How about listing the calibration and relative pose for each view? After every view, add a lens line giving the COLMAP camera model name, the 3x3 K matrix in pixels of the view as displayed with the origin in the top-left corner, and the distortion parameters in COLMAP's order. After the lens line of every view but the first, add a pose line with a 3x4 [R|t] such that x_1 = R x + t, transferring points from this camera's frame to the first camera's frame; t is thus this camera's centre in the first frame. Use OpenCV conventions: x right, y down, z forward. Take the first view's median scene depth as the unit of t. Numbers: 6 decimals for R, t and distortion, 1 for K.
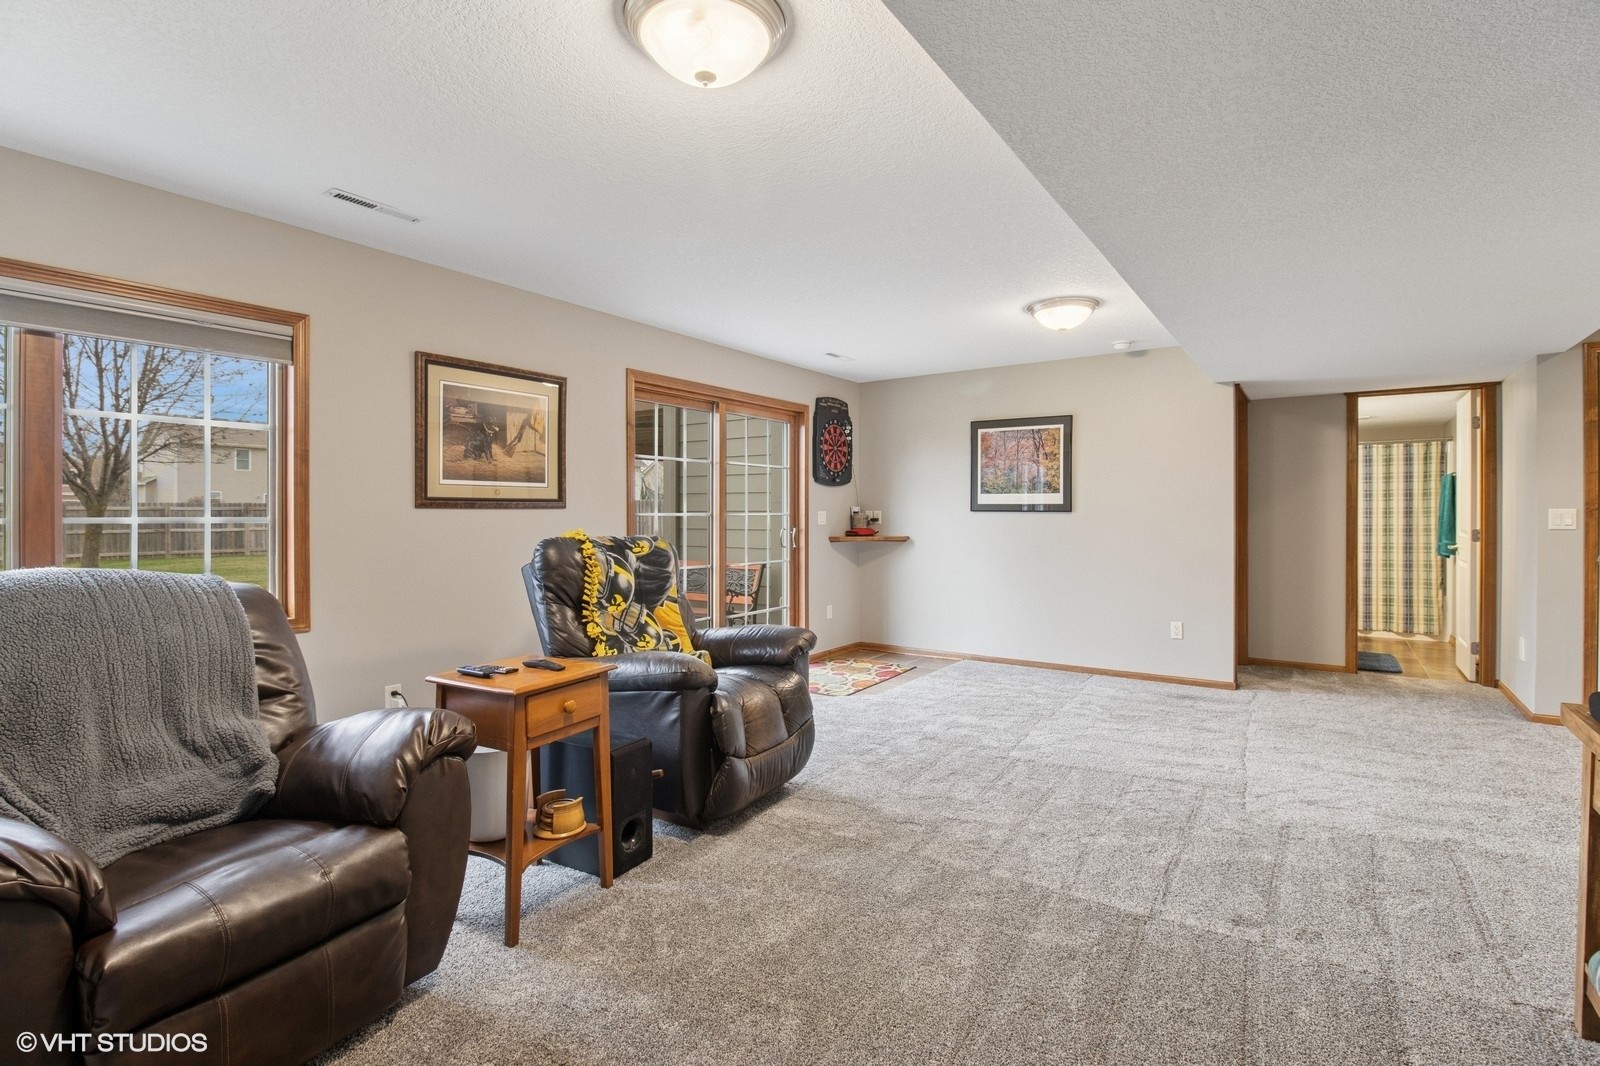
lens RADIAL K [[745.9, 0, 800.7], [0, 745.9, 515.9], [0, 0, 1]] dist [-0.013294, -0.001413]
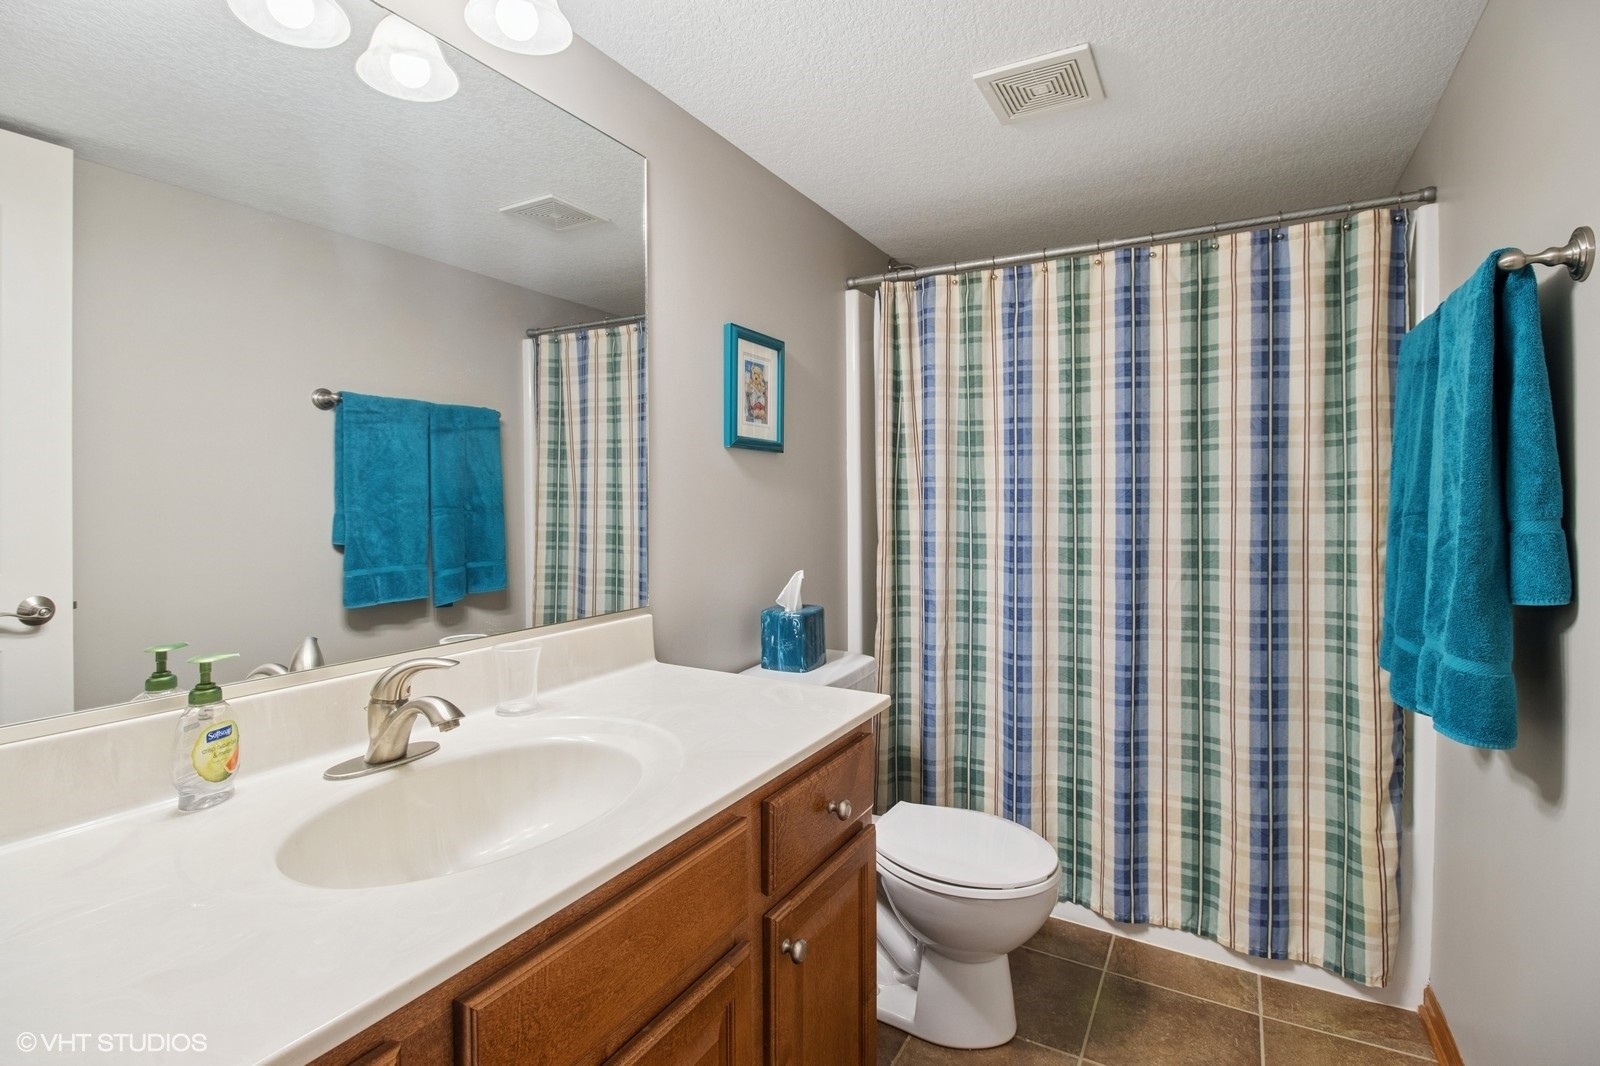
lens RADIAL K [[745.9, 0, 791.0], [0, 745.9, 502.1], [0, 0, 1]] dist [-0.013294, -0.001413]
pose [[0.998723, -0.000013, 0.050525, 0.642302], [0.000148, 0.999996, -0.002654, -0.000975], [-0.050524, 0.002658, 0.998719, 0.749593]]
